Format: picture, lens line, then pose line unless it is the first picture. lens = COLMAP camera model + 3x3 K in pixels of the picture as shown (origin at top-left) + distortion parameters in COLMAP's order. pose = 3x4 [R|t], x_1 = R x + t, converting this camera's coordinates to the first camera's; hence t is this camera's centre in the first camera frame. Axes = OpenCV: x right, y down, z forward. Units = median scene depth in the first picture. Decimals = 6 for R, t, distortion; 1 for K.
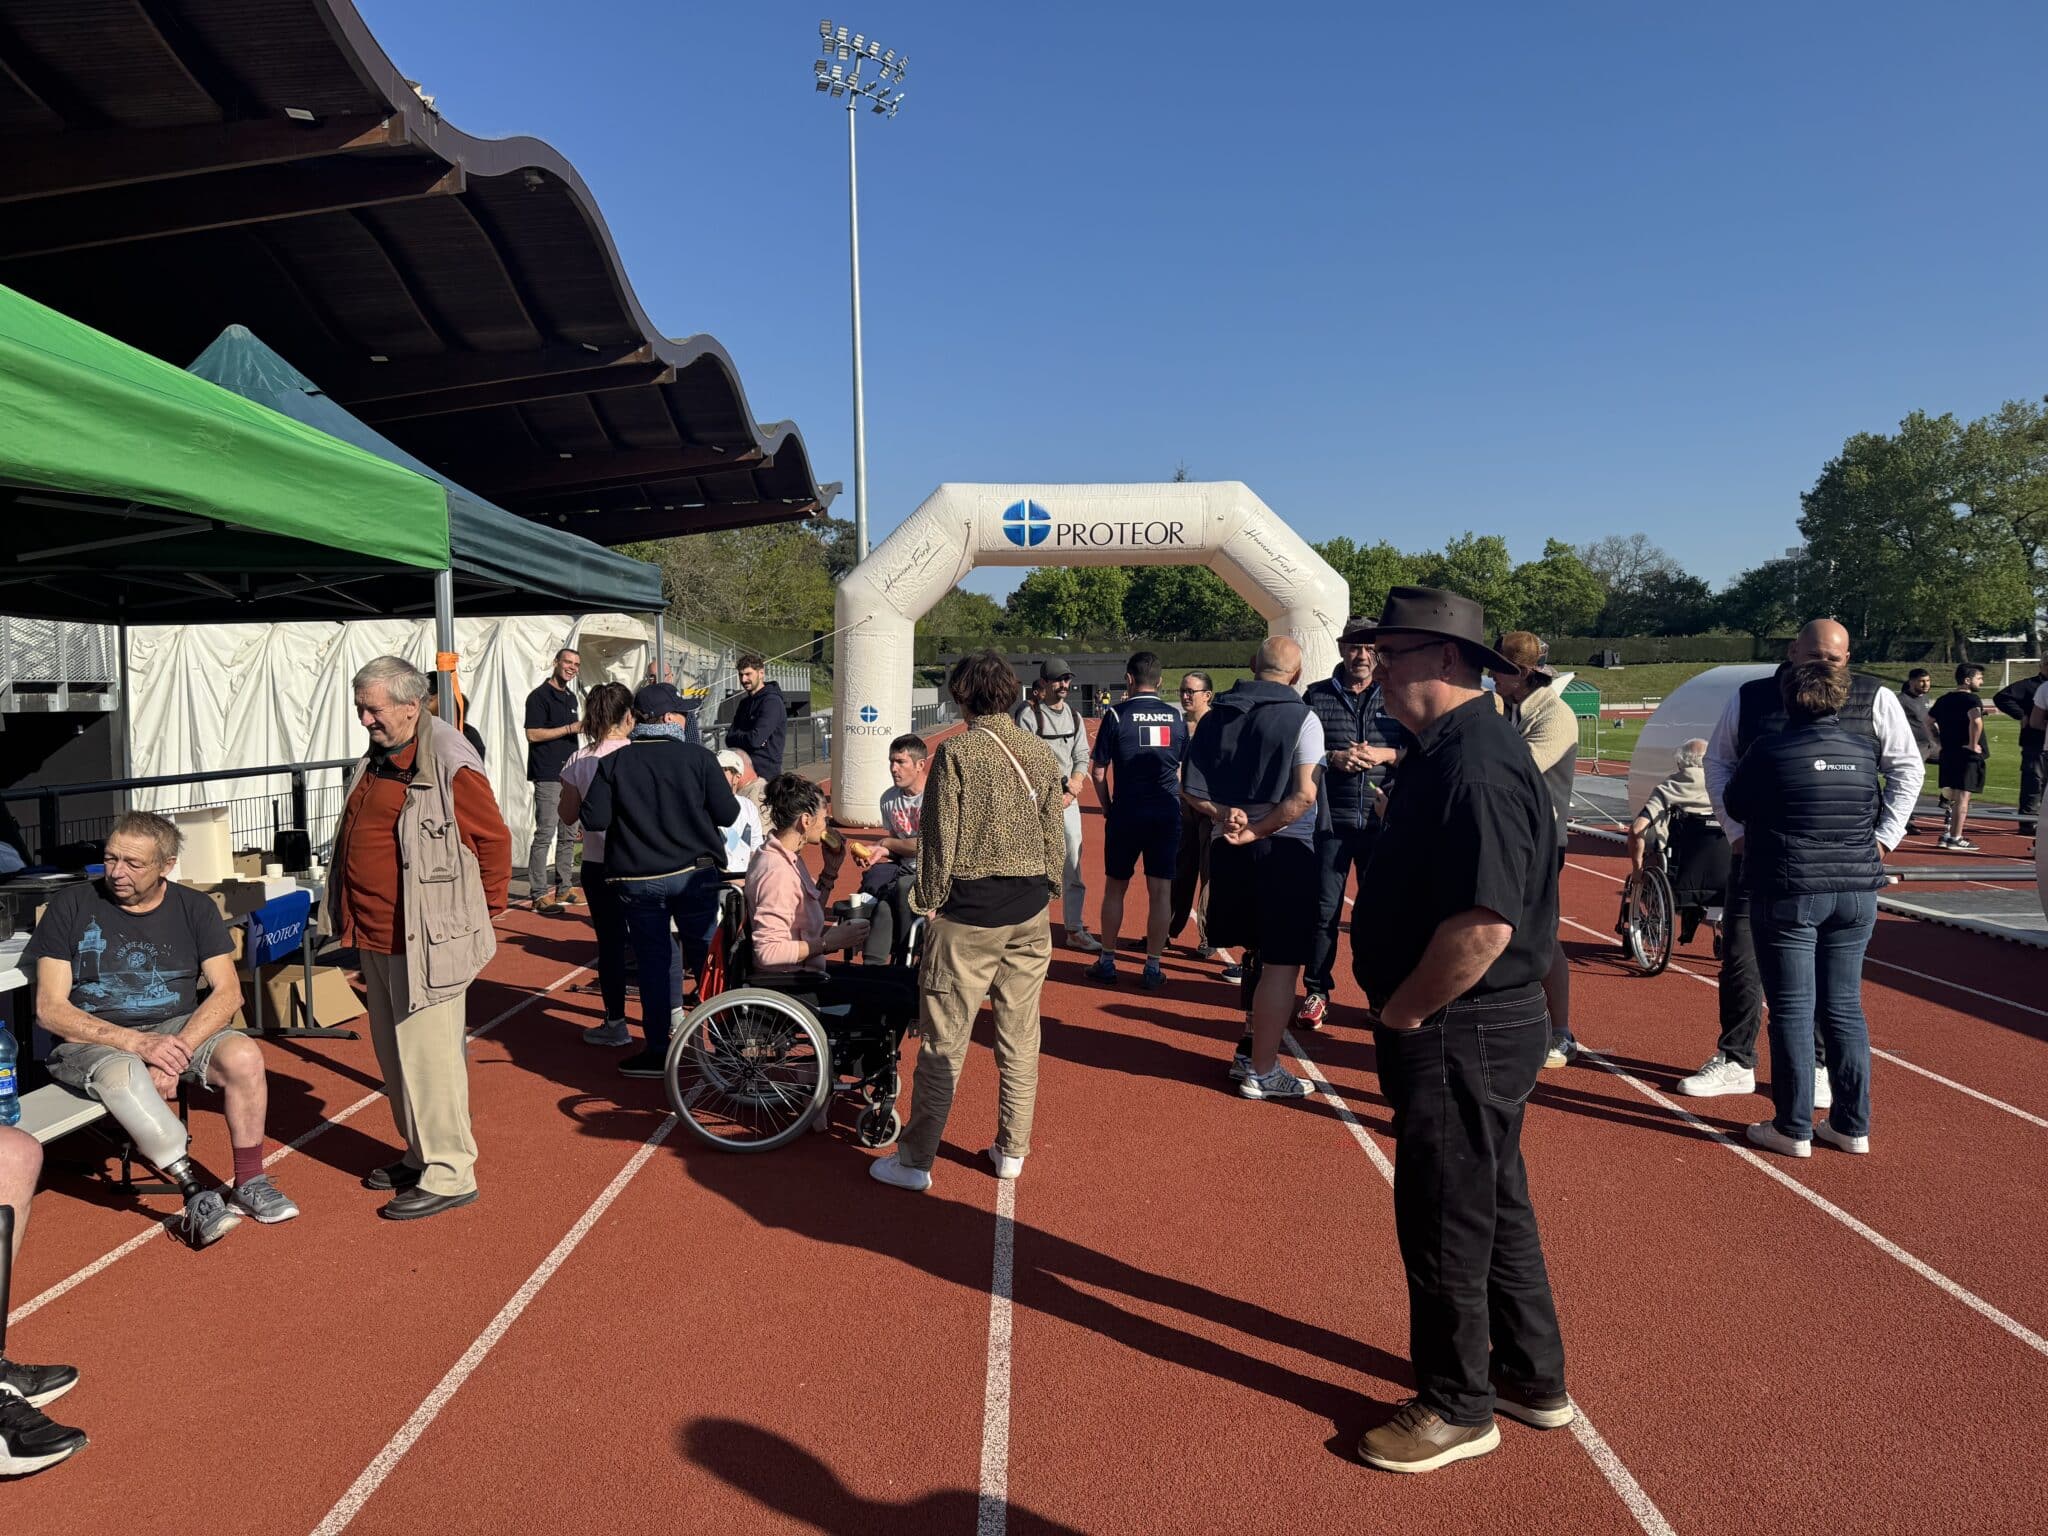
lens RADIAL K [[1436.4, 0, 1024.0], [0, 1436.4, 768.0], [0, 0, 1]] dist [0.055506, -0.073734]
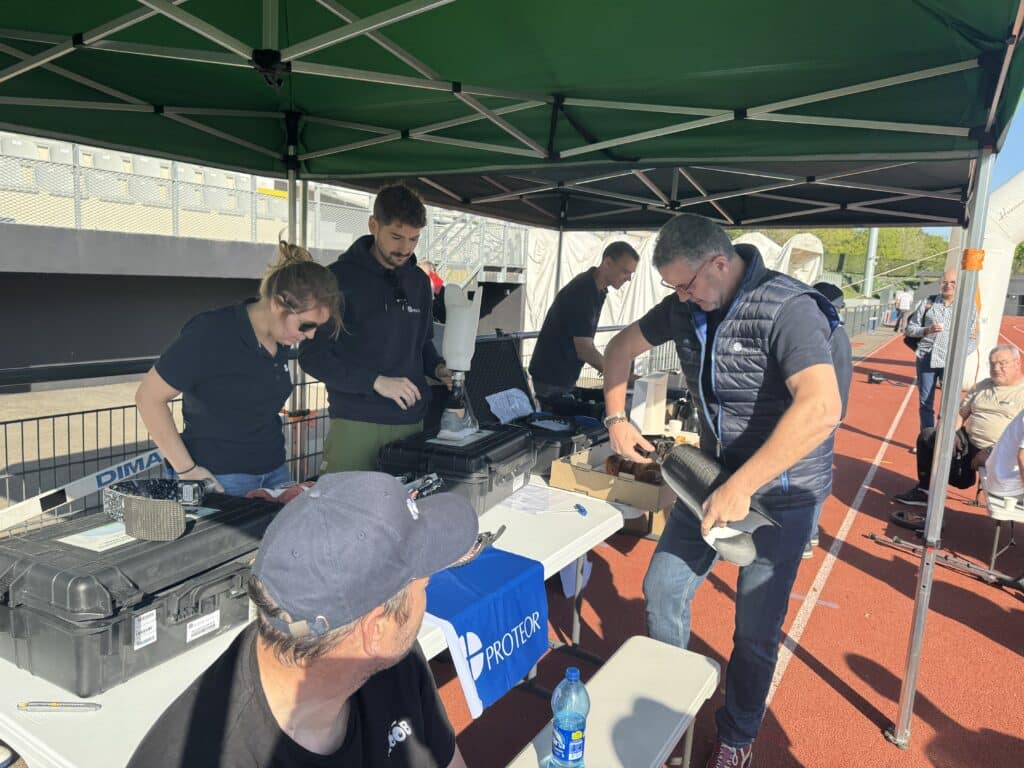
lens RADIAL K [[718.2, 0, 512.0], [0, 718.2, 384.0], [0, 0, 1]] dist [0.055506, -0.073734]
pose [[0.860914, 0.123409, -0.493556, -0.185298], [-0.080556, 0.990961, 0.107267, -0.010107], [0.502332, -0.052589, 0.863074, 0.209779]]
